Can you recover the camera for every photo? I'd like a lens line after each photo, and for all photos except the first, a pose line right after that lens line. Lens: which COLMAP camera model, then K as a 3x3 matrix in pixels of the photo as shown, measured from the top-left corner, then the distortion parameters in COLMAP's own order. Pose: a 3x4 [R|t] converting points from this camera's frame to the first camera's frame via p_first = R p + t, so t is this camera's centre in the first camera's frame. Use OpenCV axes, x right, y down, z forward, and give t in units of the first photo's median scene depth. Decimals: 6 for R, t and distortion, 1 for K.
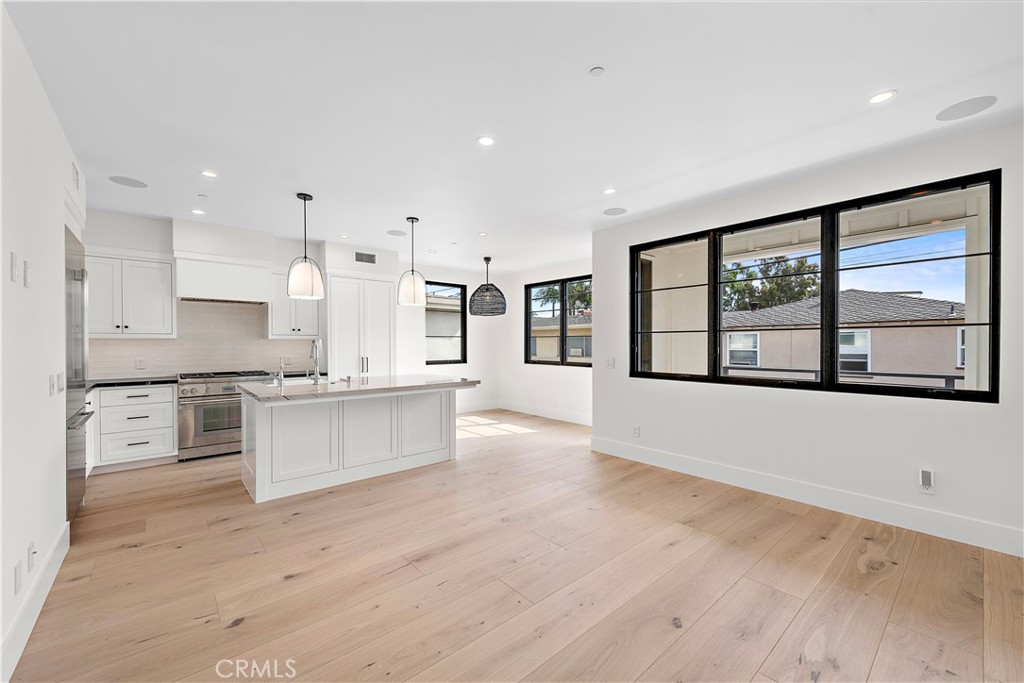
lens RADIAL K [[406.9, 0, 506.9], [0, 406.9, 345.3], [0, 0, 1]] dist [0.000693, 0.000256]
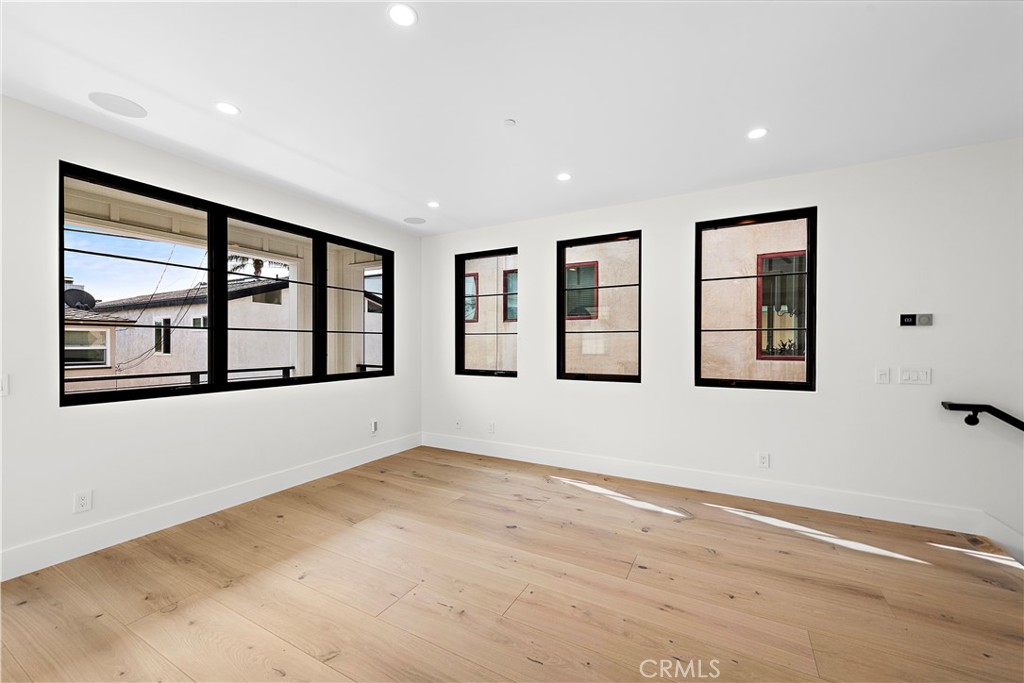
lens RADIAL K [[411.0, 0, 512.0], [0, 411.0, 341.5], [0, 0, 1]] dist [0.033732, -0.000218]
pose [[-0.371771, 0.004953, 0.928311, -0.649976], [-0.001372, 0.999982, -0.005885, -0.006610], [-0.928323, -0.003462, -0.371758, 0.991052]]
